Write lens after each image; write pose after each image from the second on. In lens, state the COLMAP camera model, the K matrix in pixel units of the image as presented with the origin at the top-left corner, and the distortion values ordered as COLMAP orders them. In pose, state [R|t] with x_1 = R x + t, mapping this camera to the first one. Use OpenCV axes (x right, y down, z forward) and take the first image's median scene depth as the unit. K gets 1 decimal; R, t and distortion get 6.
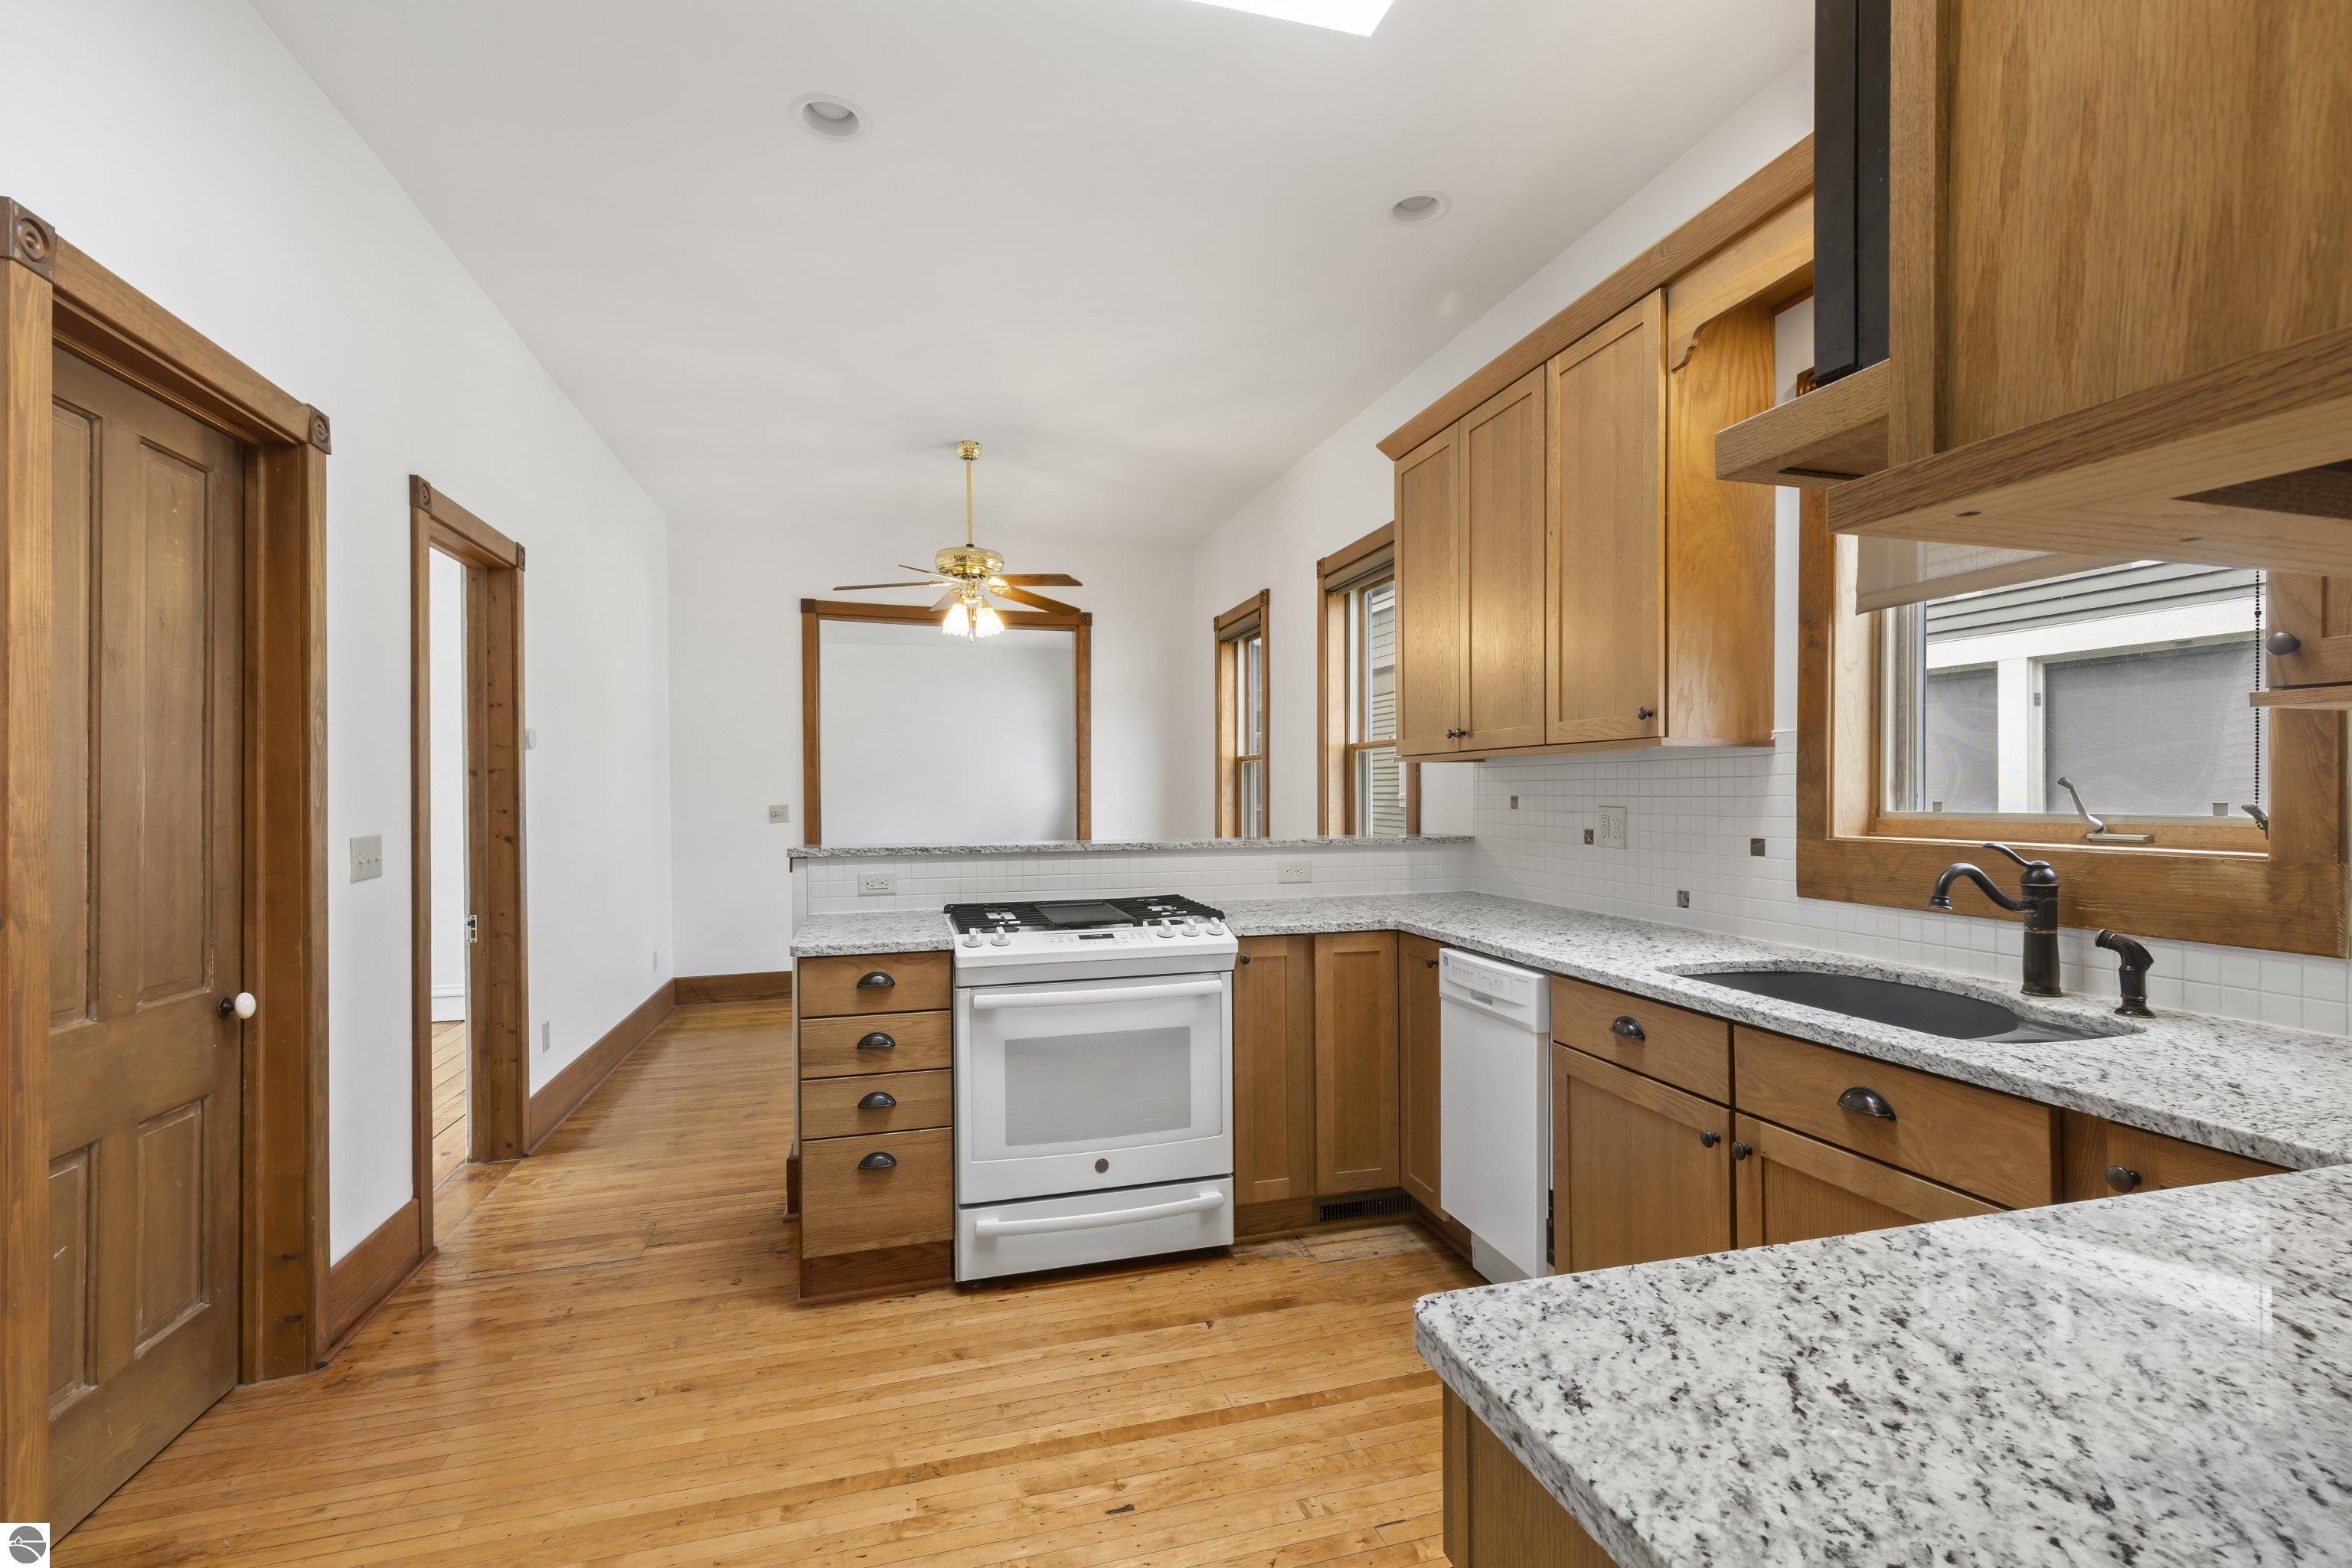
lens RADIAL K [[1058.8, 0, 1179.1], [0, 1058.8, 792.6], [0, 0, 1]] dist [0.009091, -0.000951]
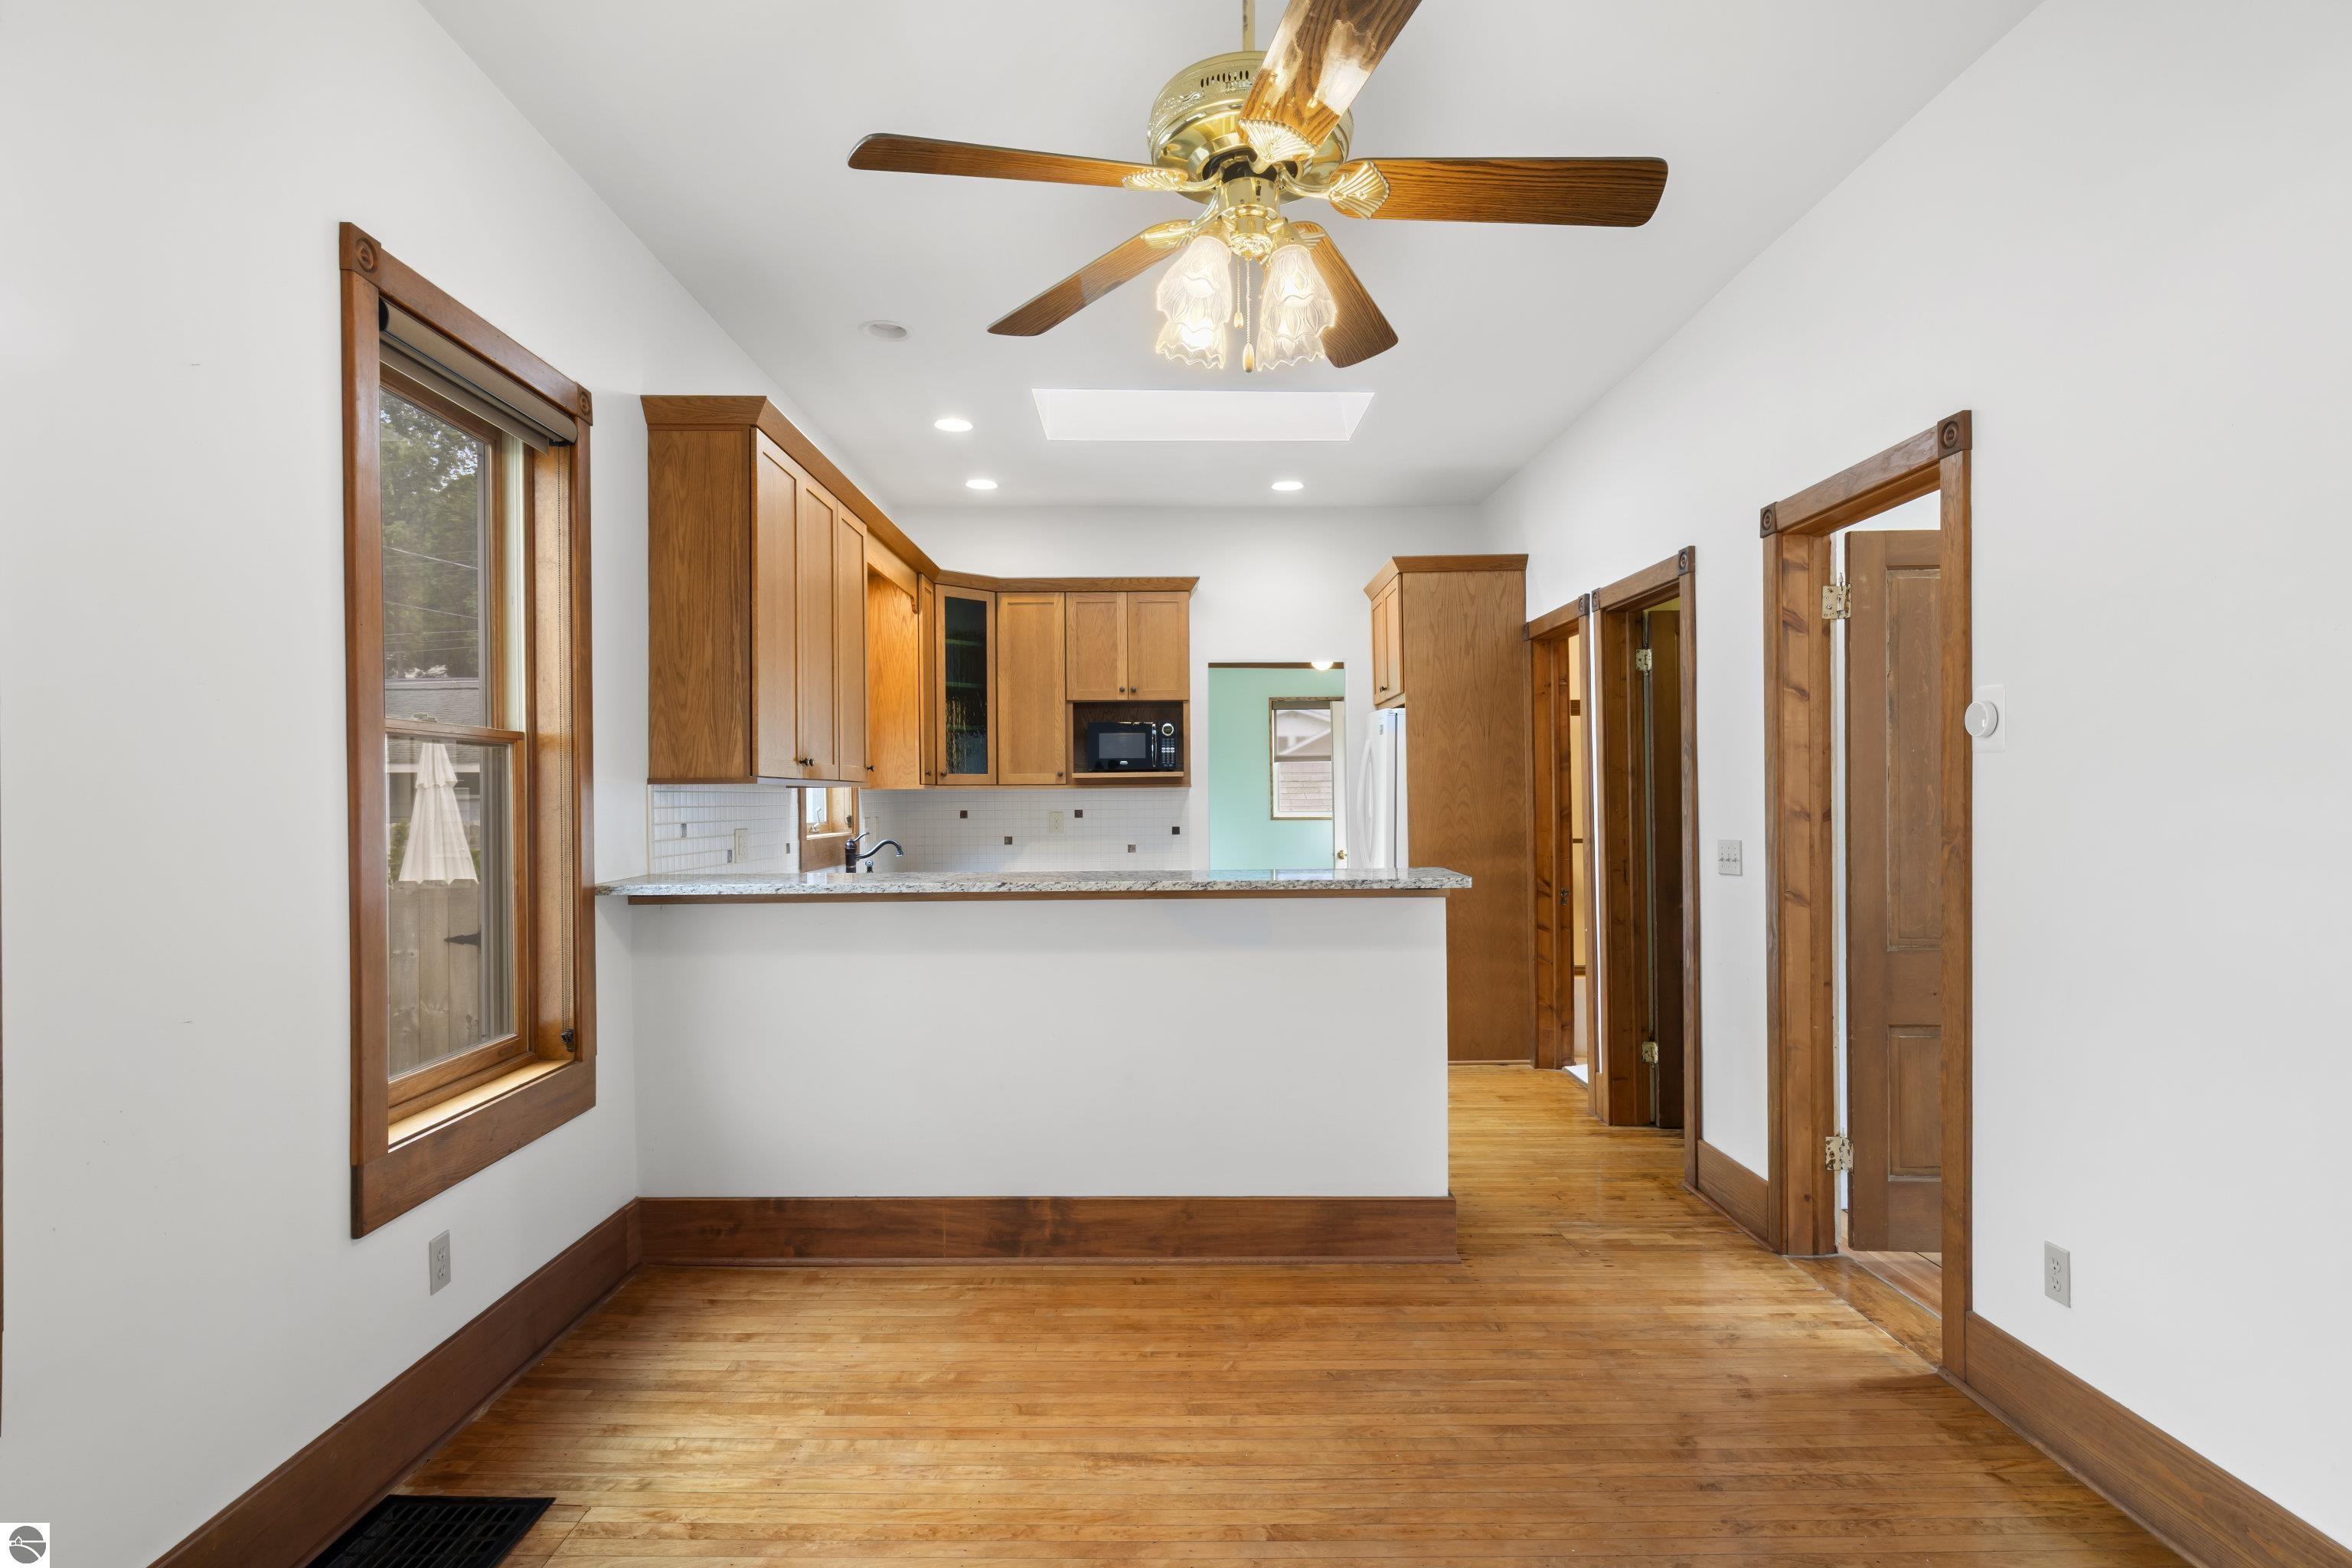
lens RADIAL K [[1243.3, 0, 1184.9], [0, 1243.3, 794.4], [0, 0, 1]] dist [0.011034, -0.000840]
pose [[-0.967542, 0.014415, 0.252300, -0.511181], [0.014219, 0.999896, -0.002601, -0.017747], [-0.252311, 0.001070, -0.967646, 2.573408]]
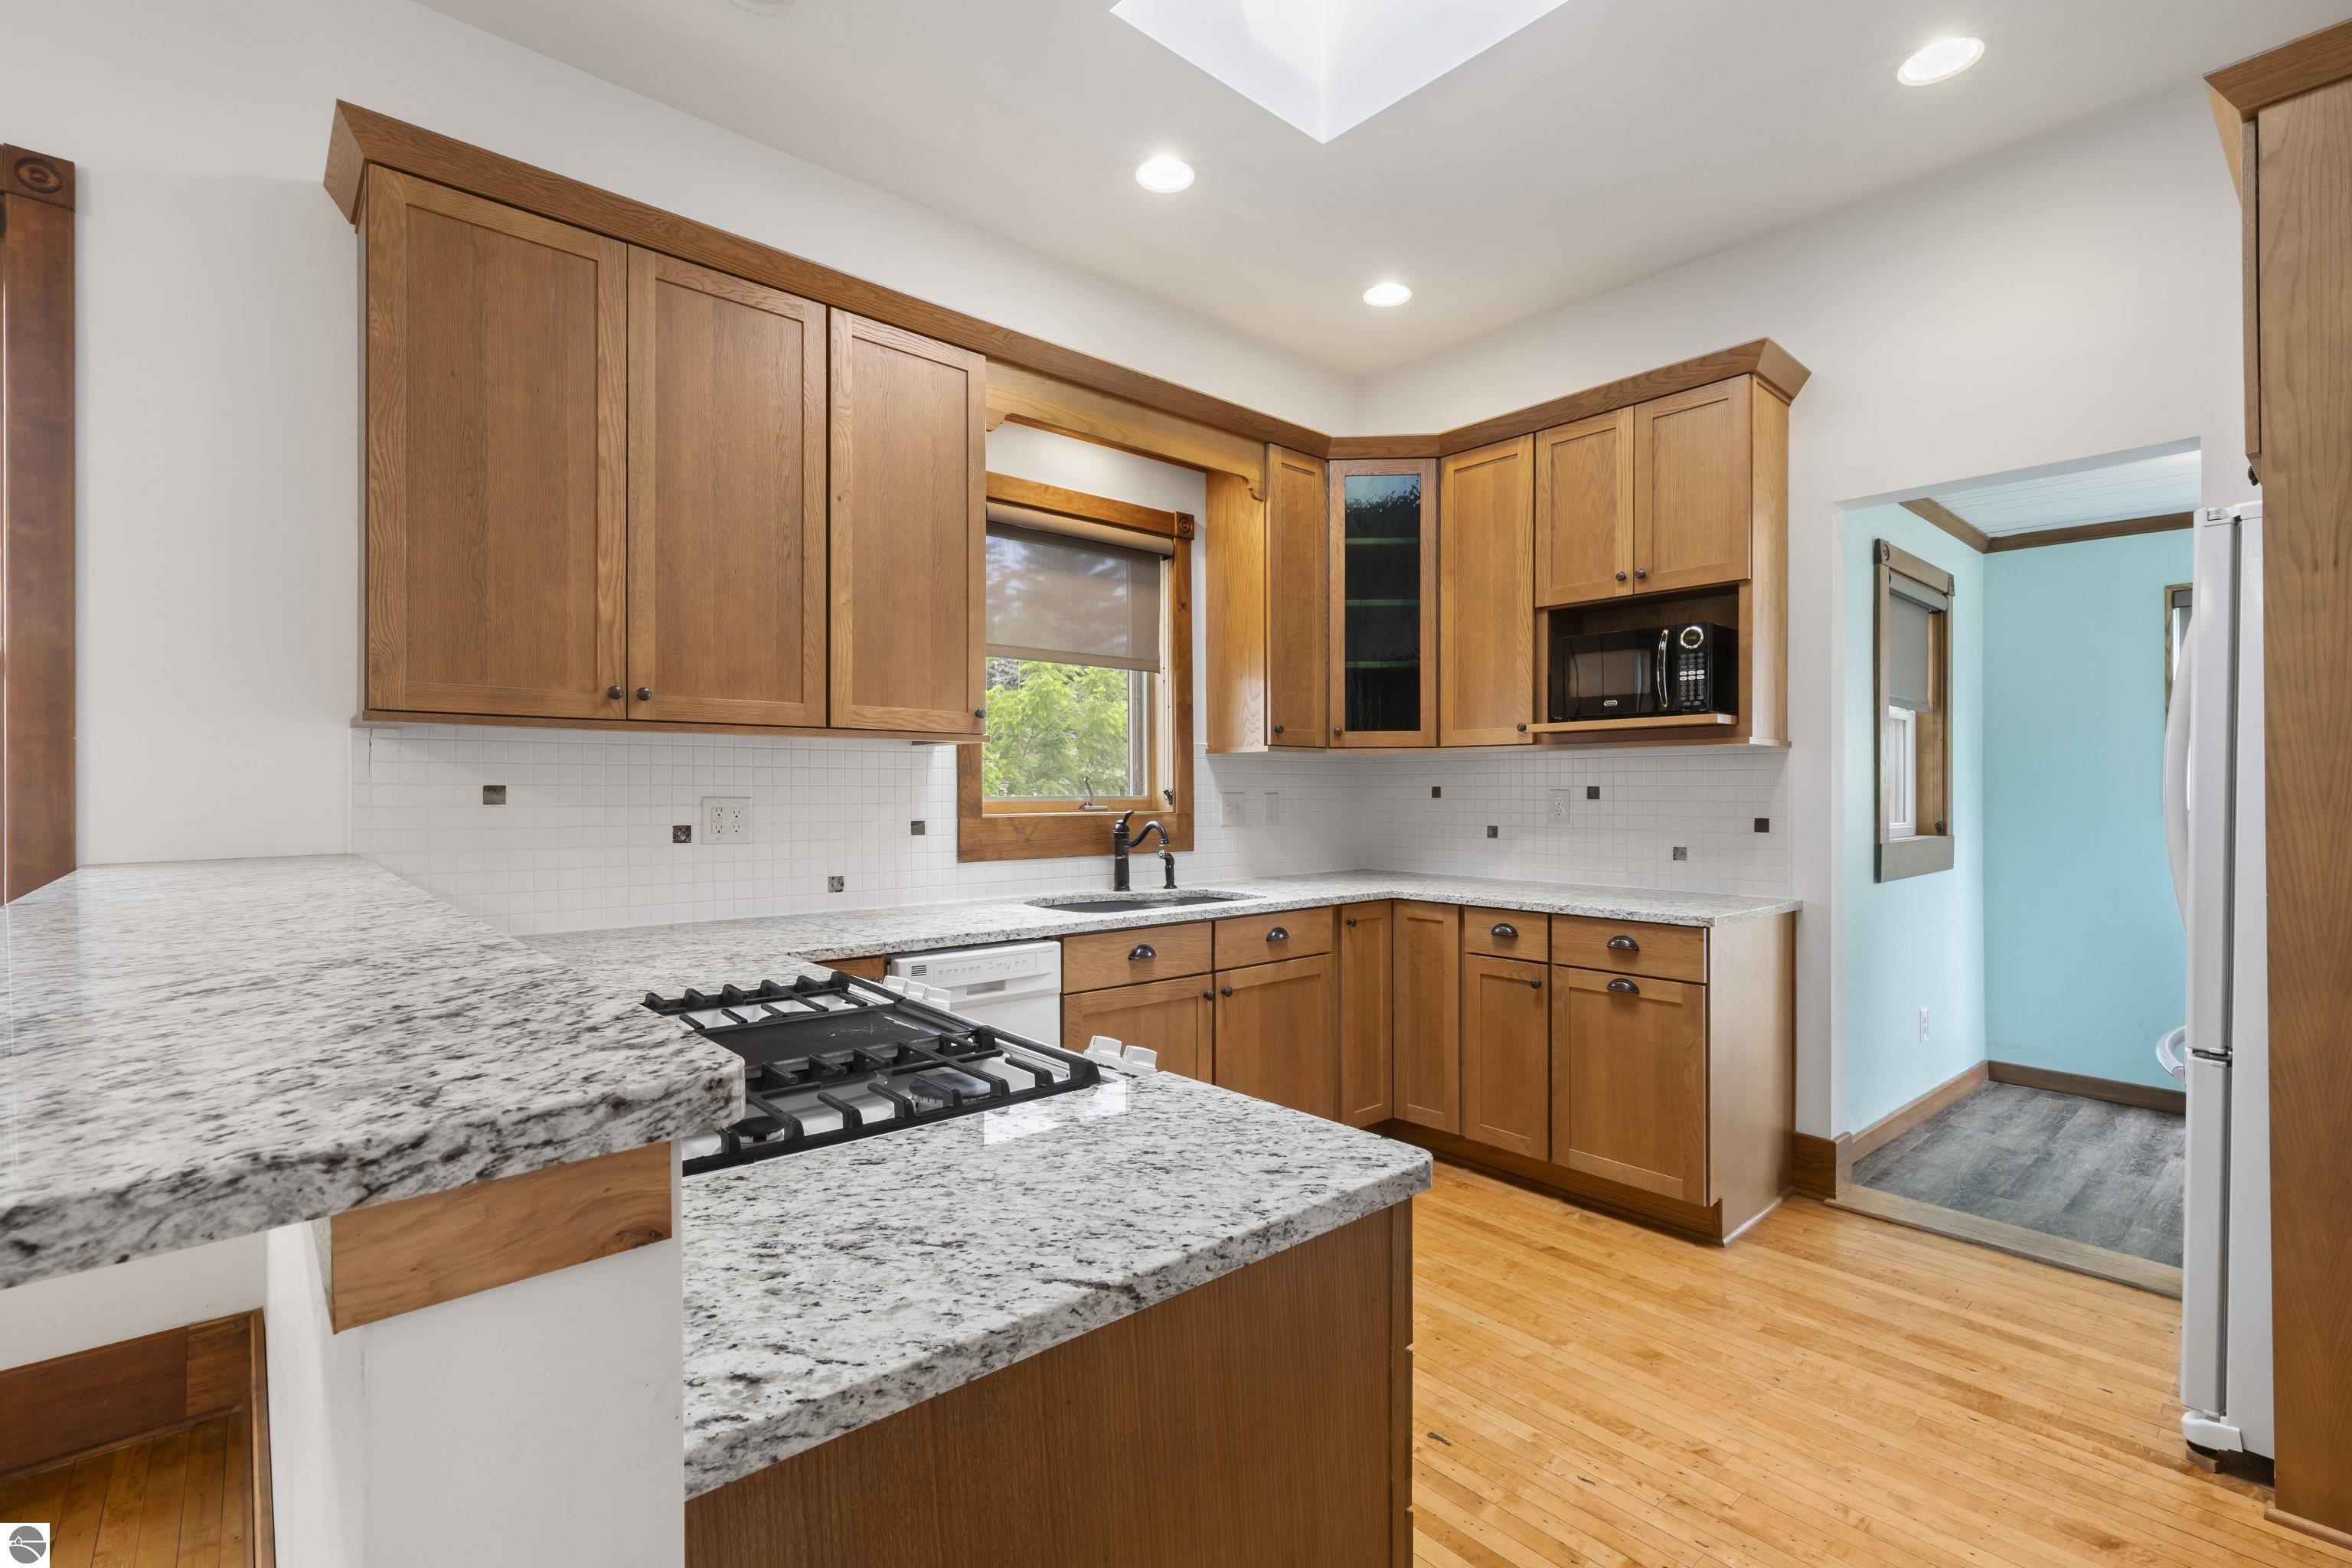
lens RADIAL K [[1058.8, 0, 1188.2], [0, 1058.8, 788.3], [0, 0, 1]] dist [0.009091, -0.000951]
pose [[-0.442286, 0.007554, 0.896842, -0.638097], [0.002781, 0.999971, -0.007051, 0.014960], [-0.896870, -0.000625, -0.442294, 1.192060]]
